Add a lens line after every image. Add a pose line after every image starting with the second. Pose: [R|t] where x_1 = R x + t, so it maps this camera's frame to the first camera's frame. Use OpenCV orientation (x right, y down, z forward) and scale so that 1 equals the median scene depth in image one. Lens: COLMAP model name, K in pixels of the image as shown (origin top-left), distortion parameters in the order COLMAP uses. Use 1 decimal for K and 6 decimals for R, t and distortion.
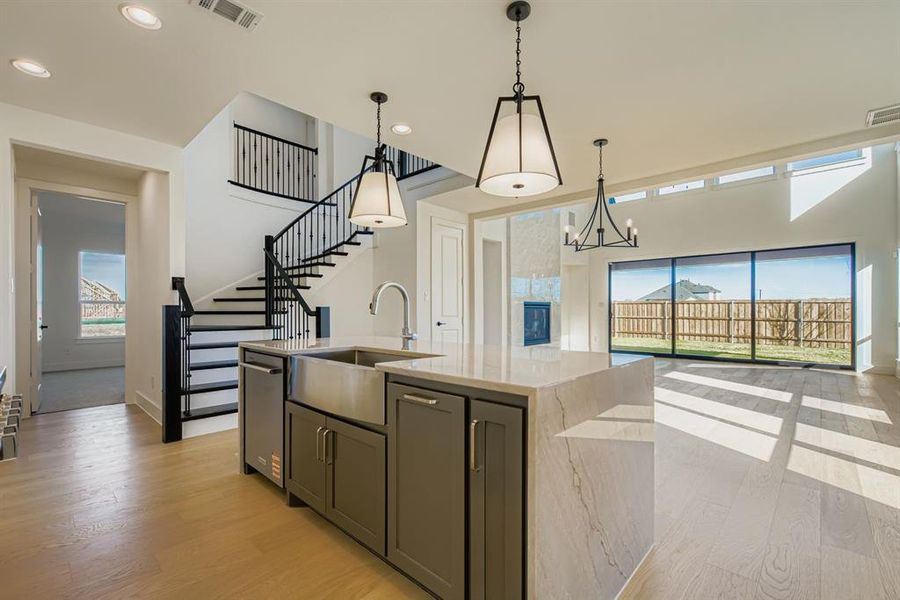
lens RADIAL K [[402.4, 0, 449.6], [0, 402.4, 304.1], [0, 0, 1]] dist [0.013512, 0.000286]
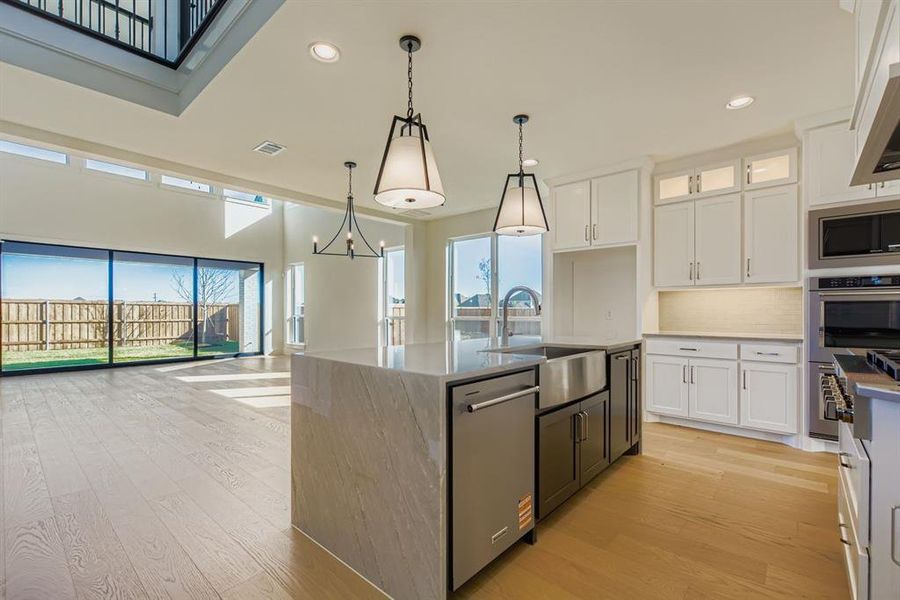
lens RADIAL K [[402.4, 0, 450.3], [0, 402.4, 312.3], [0, 0, 1]] dist [0.013512, 0.000286]
pose [[-0.028654, -0.004600, 0.999579, -0.204649], [-0.012351, 0.999915, 0.004248, 0.001997], [-0.999513, -0.012224, -0.028709, 0.198315]]
